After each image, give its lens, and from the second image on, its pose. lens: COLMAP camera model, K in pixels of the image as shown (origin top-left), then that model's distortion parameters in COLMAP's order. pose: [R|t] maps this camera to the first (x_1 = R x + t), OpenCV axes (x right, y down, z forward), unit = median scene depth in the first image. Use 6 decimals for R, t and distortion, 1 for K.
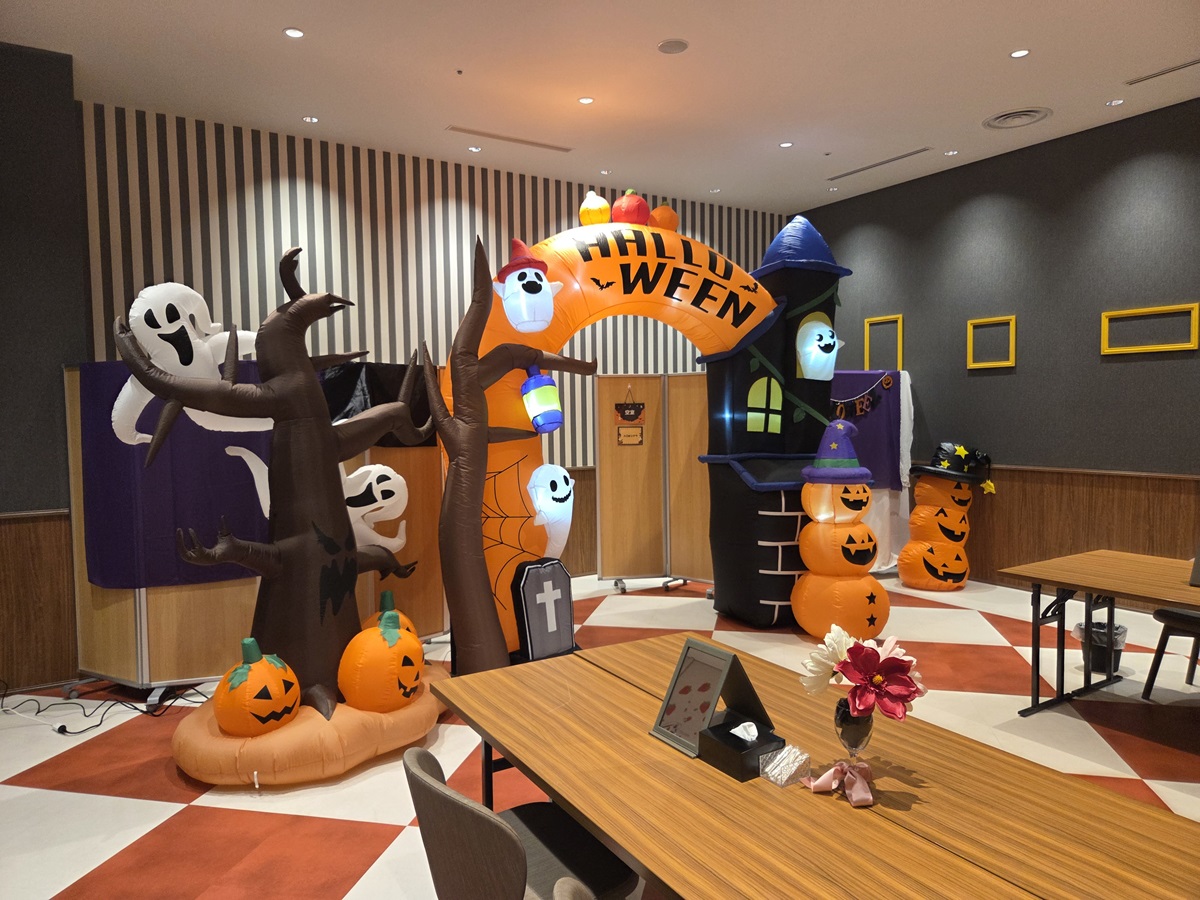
lens RADIAL K [[815.4, 0, 596.4], [0, 815.4, 440.6], [0, 0, 1]] dist [0.064632, -0.061358]
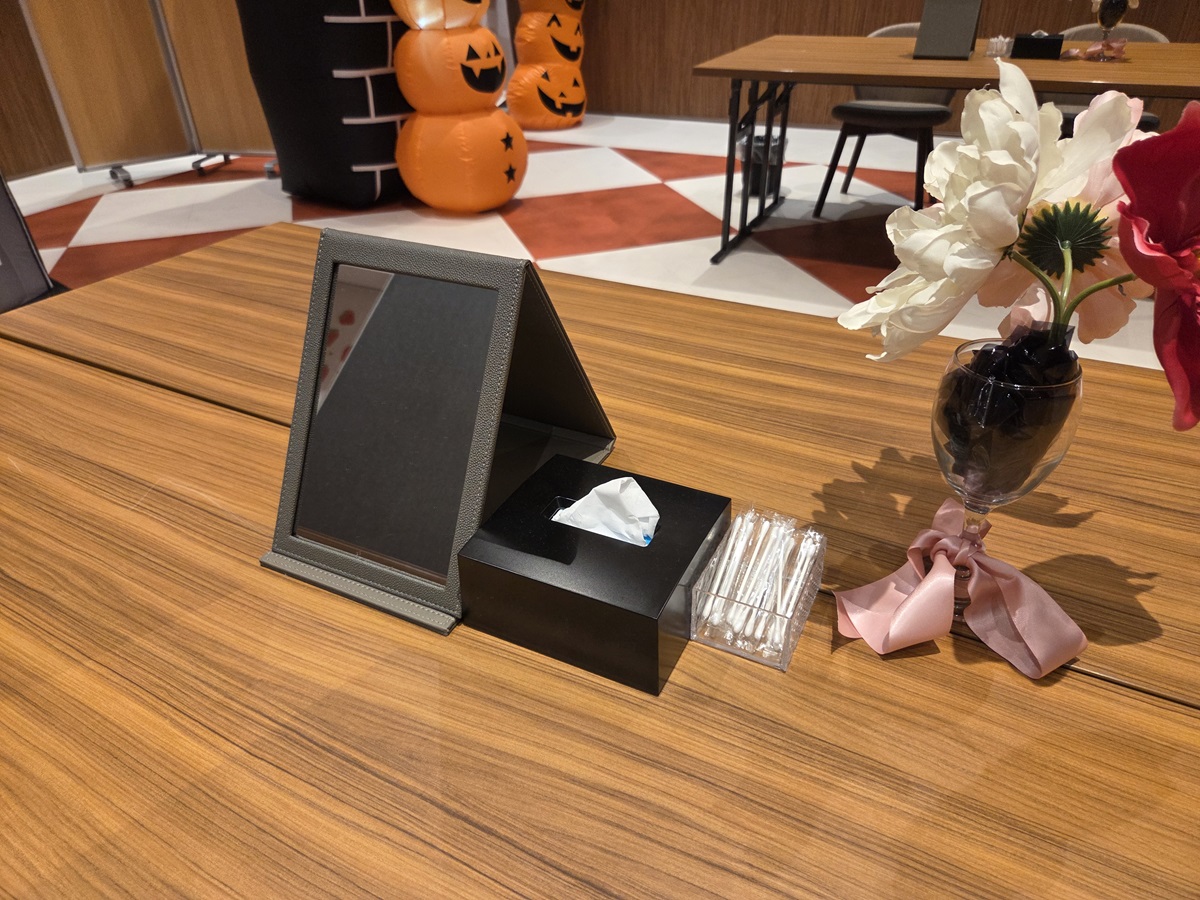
lens RADIAL K [[815.4, 0, 596.4], [0, 815.4, 440.6], [0, 0, 1]] dist [0.064632, -0.061358]
pose [[0.862544, -0.274025, 0.425357, 0.021885], [0.036939, 0.872516, 0.487188, 0.070368], [-0.504632, -0.404508, 0.762705, 0.295127]]
